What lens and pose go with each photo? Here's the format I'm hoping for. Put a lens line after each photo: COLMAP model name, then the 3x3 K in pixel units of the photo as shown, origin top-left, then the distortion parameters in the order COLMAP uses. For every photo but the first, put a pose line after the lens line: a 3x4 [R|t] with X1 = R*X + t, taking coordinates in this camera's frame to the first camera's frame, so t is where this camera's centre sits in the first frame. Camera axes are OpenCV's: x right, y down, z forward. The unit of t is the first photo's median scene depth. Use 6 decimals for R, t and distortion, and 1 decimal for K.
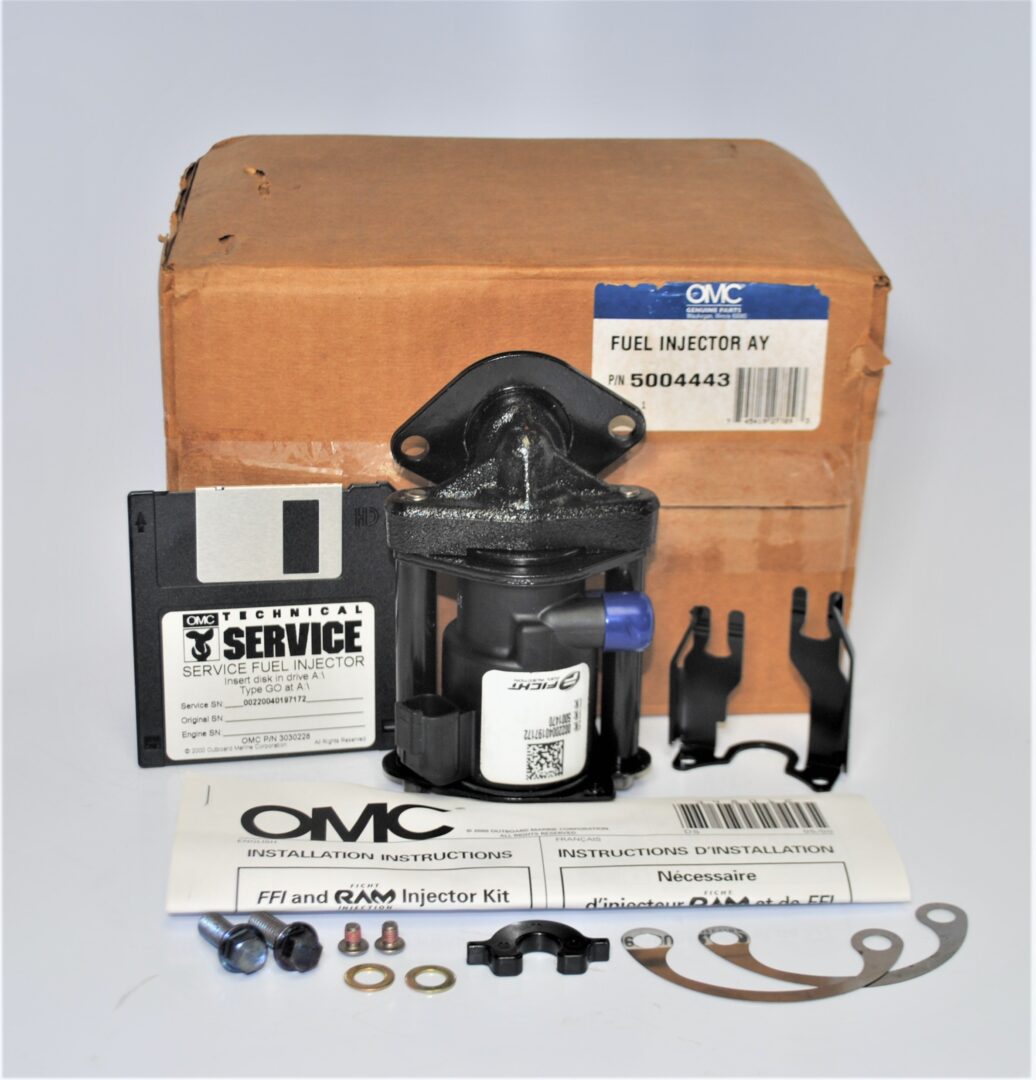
lens RADIAL K [[1674.0, 0, 519.1], [0, 1674.0, 541.4], [0, 0, 1]] dist [-0.017536, 0.000000]
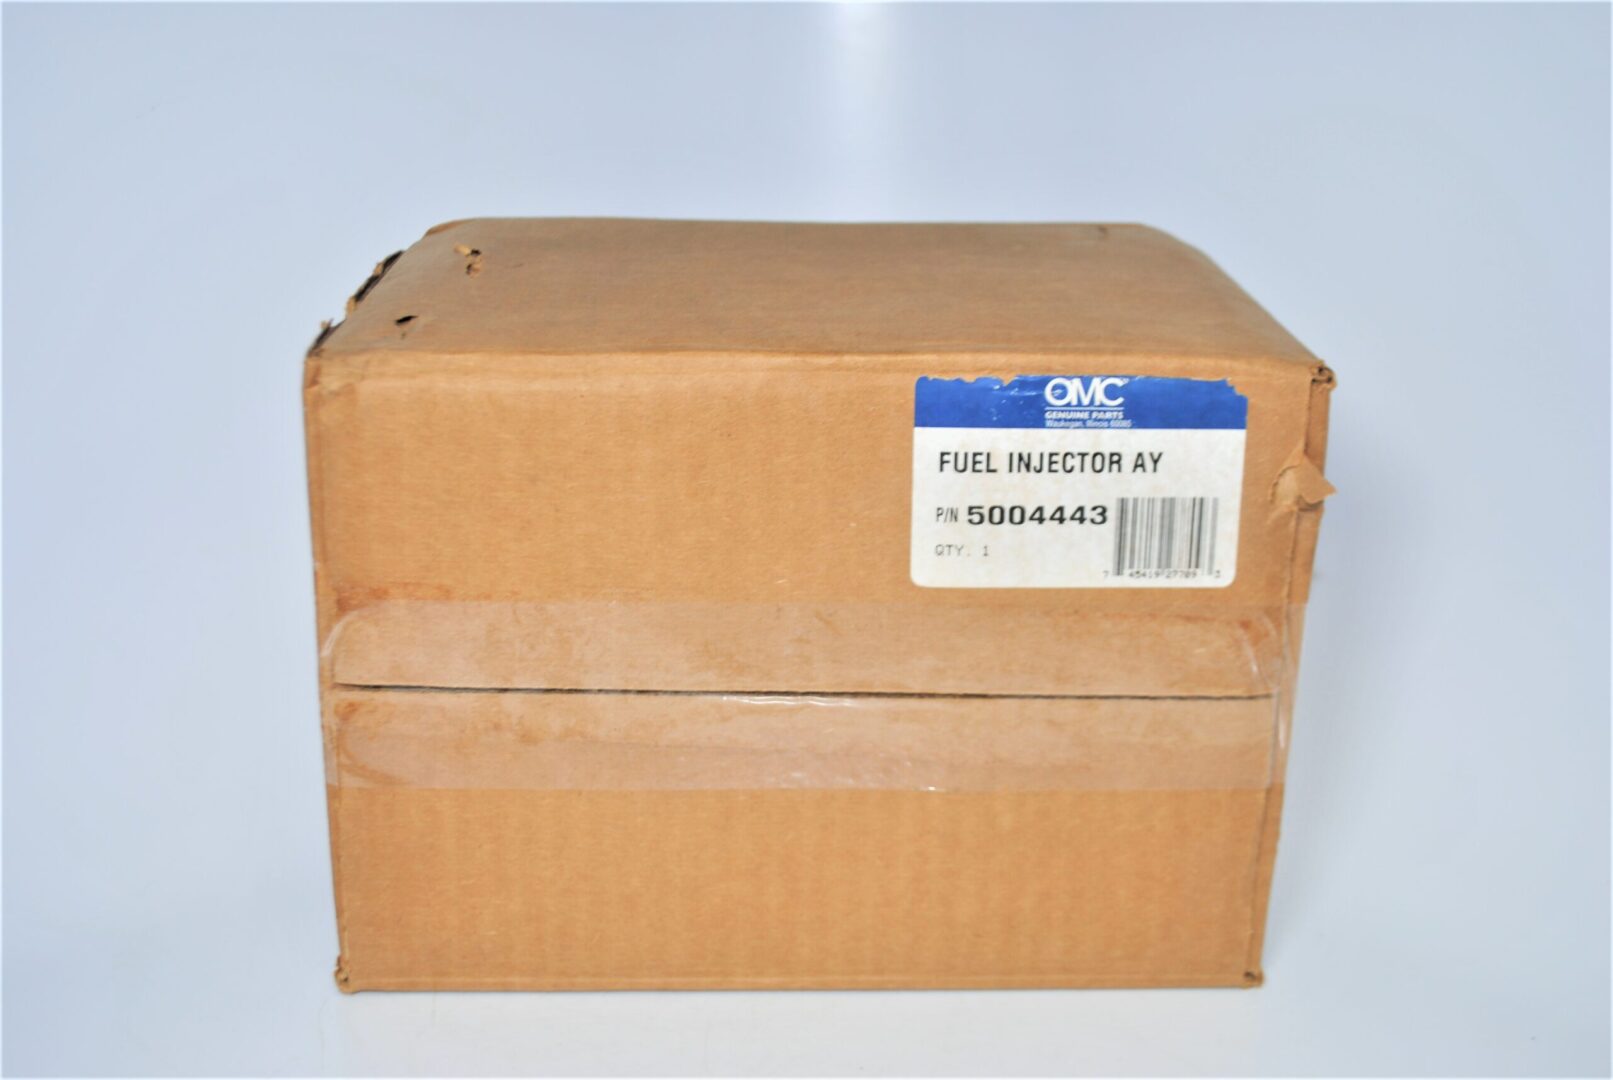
lens RADIAL K [[2026.8, 0, 800.5], [0, 2026.8, 536.2], [0, 0, 1]] dist [-0.041763, 0.000000]
pose [[0.999814, 0.002240, -0.019168, 0.012968], [-0.004245, 0.994438, -0.105237, 0.002949], [0.018826, 0.105299, 0.994262, 0.150879]]
